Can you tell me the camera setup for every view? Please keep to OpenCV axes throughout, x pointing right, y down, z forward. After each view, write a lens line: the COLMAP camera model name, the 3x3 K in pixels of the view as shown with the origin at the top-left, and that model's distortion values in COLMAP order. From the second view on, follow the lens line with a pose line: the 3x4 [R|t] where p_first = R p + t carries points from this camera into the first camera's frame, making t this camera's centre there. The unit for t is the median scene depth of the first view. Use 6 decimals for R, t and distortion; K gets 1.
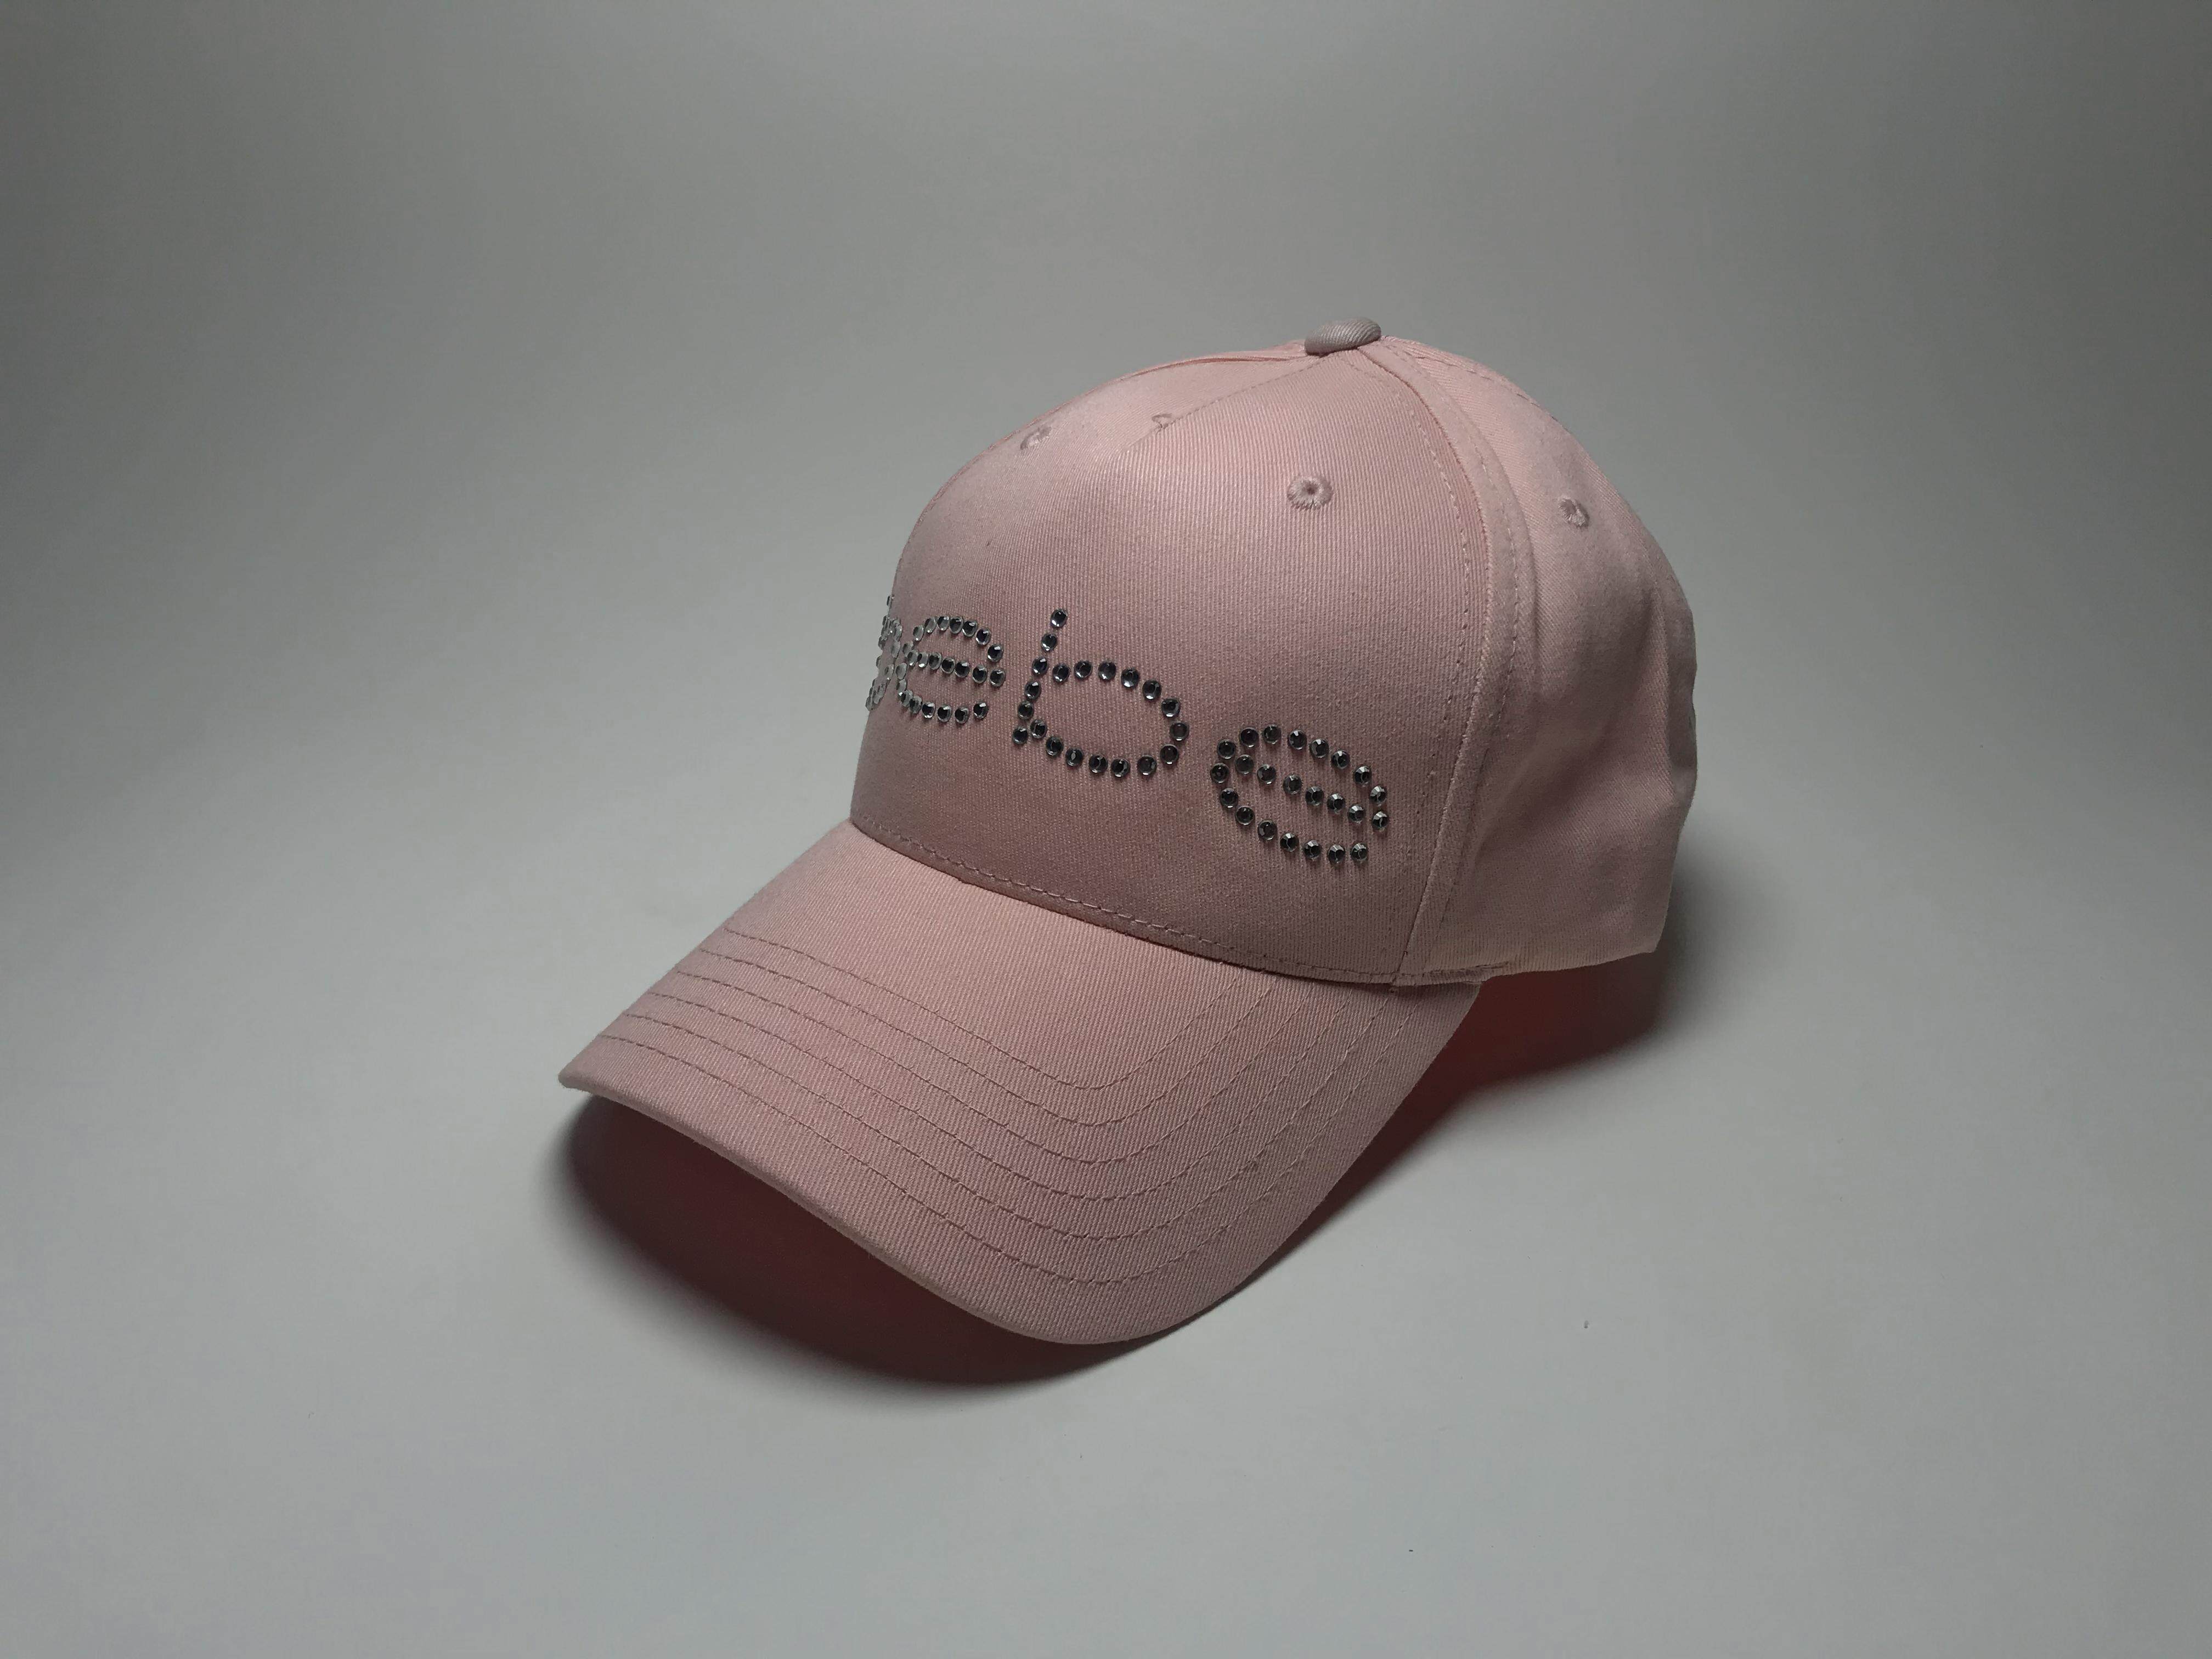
lens RADIAL K [[1855.1, 0, 1106.0], [0, 1855.1, 829.5], [0, 0, 1]] dist [0.107536, -0.000303]
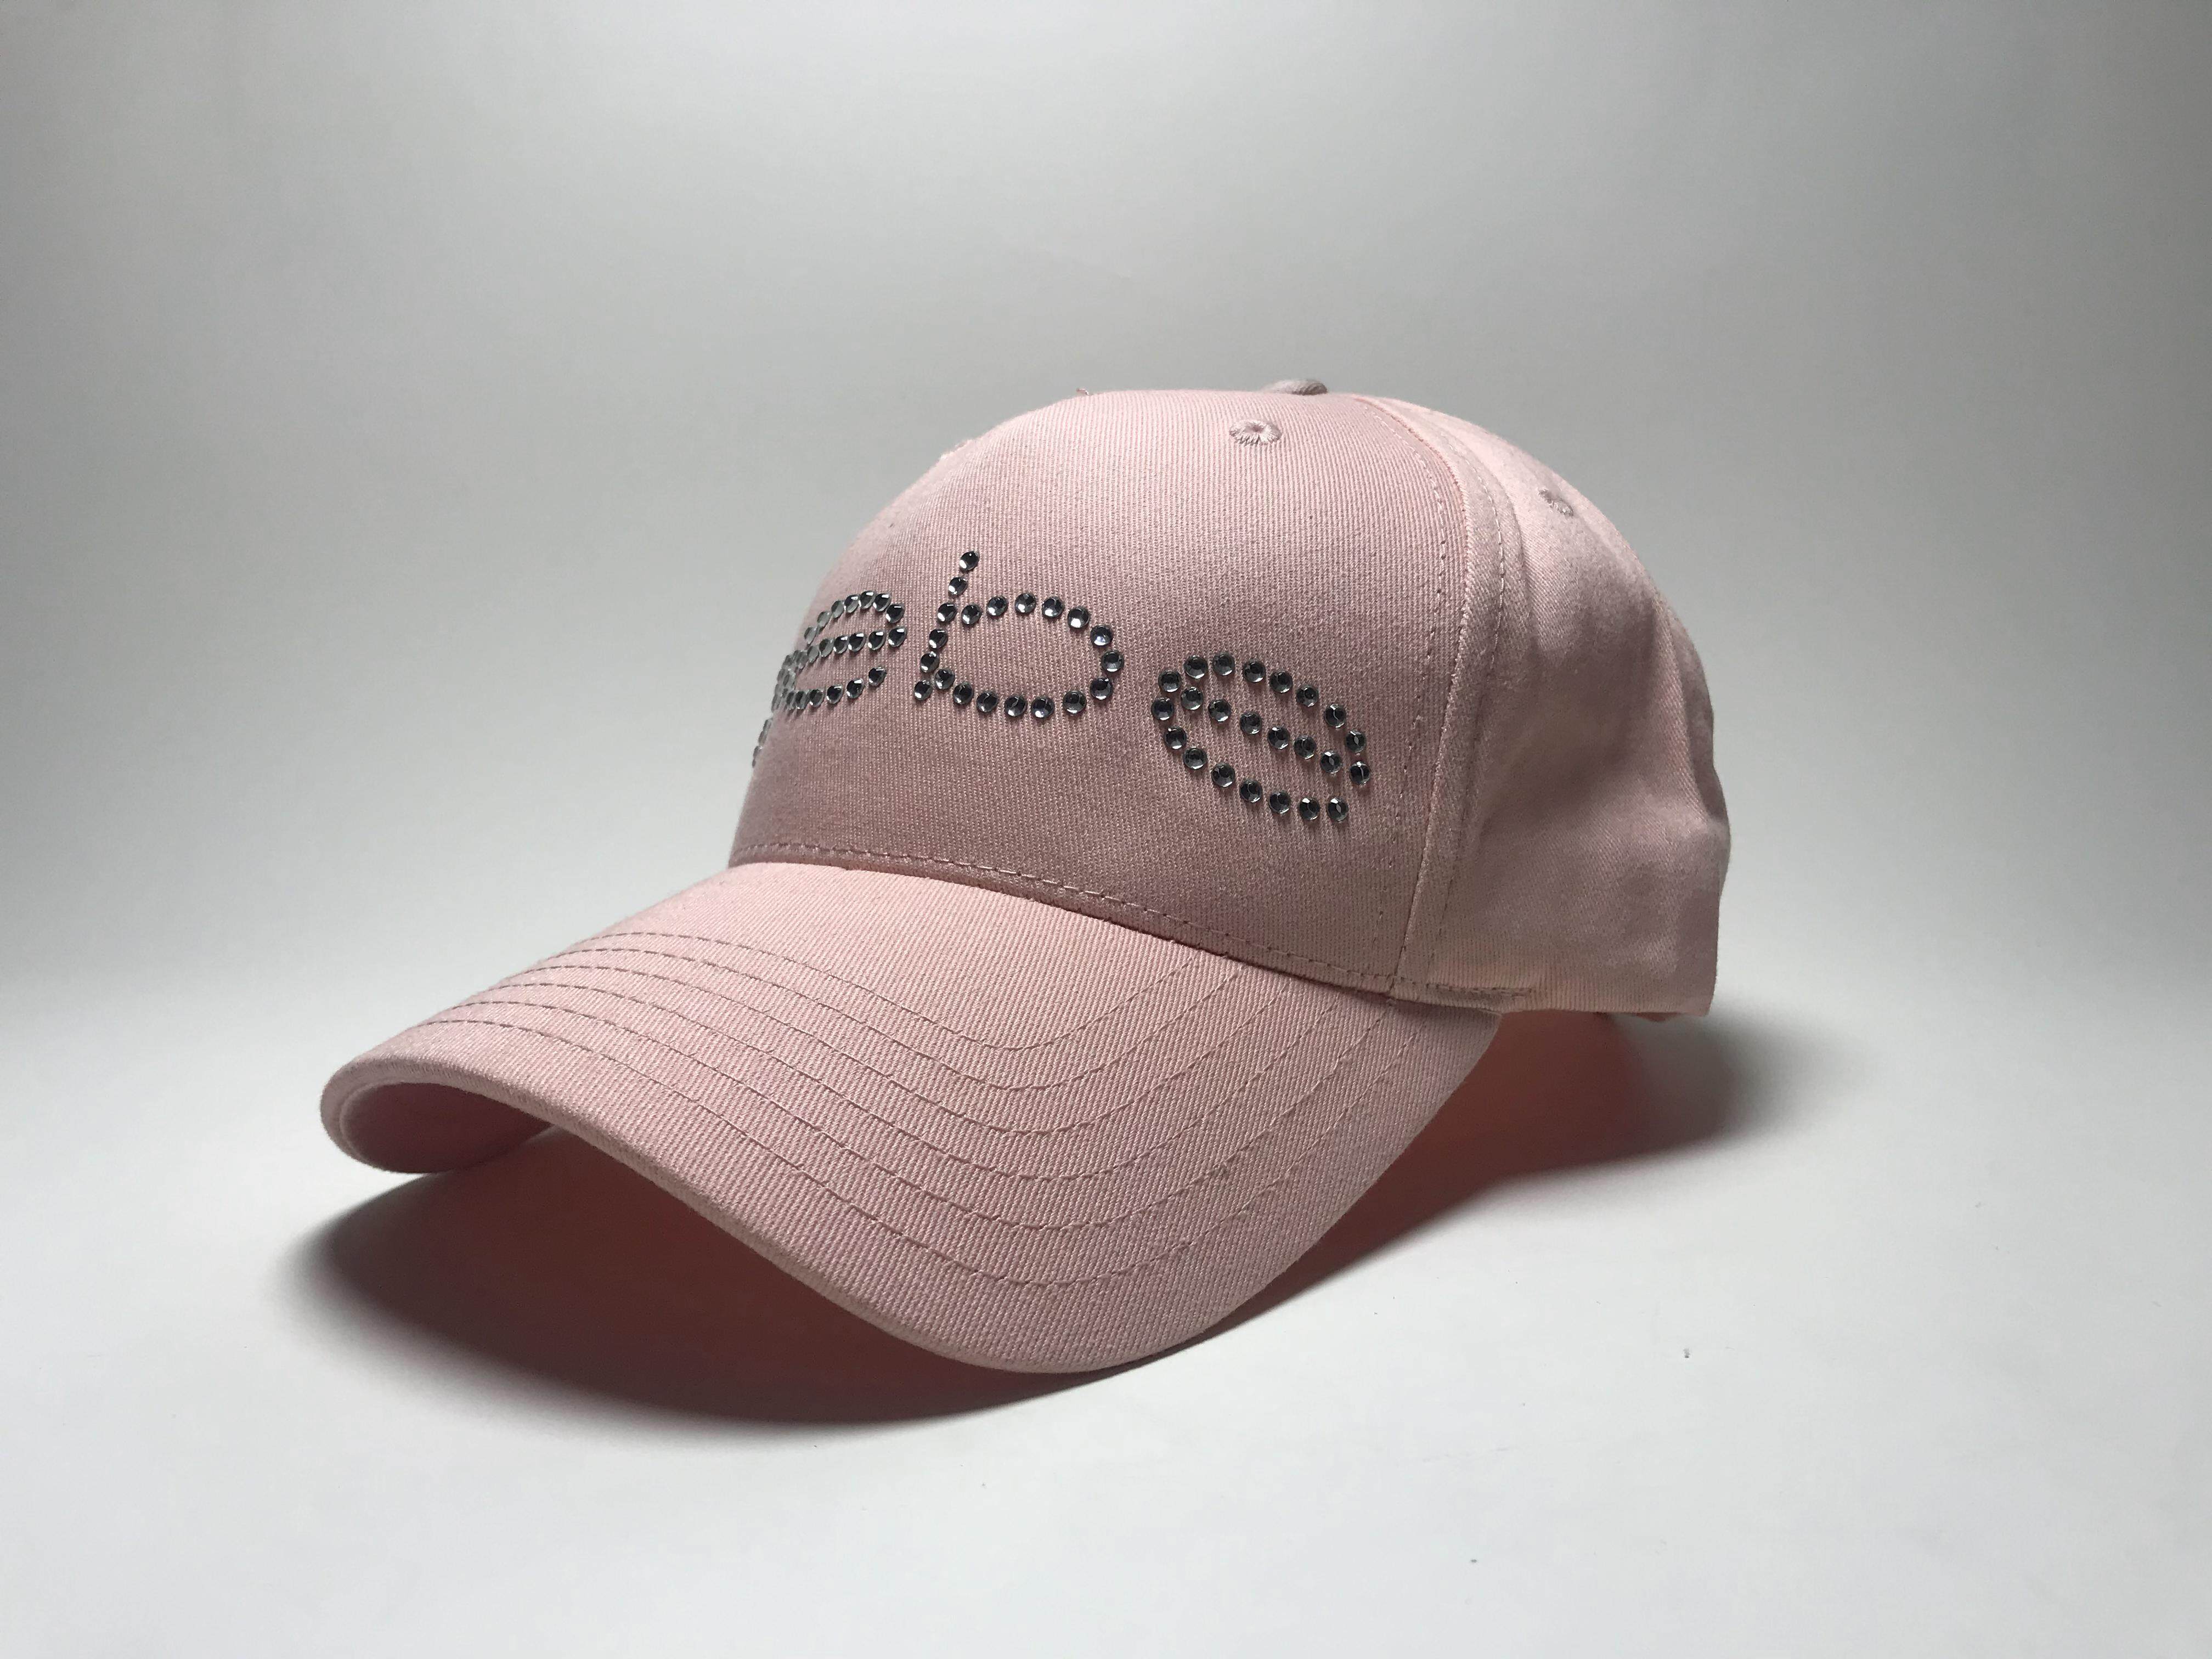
lens RADIAL K [[1855.1, 0, 1106.0], [0, 1855.1, 829.5], [0, 0, 1]] dist [0.107536, -0.000303]
pose [[0.999704, -0.018554, 0.015721, 0.021820], [0.022668, 0.945079, -0.326056, 0.284921], [-0.008808, 0.326316, 0.945220, 0.232326]]
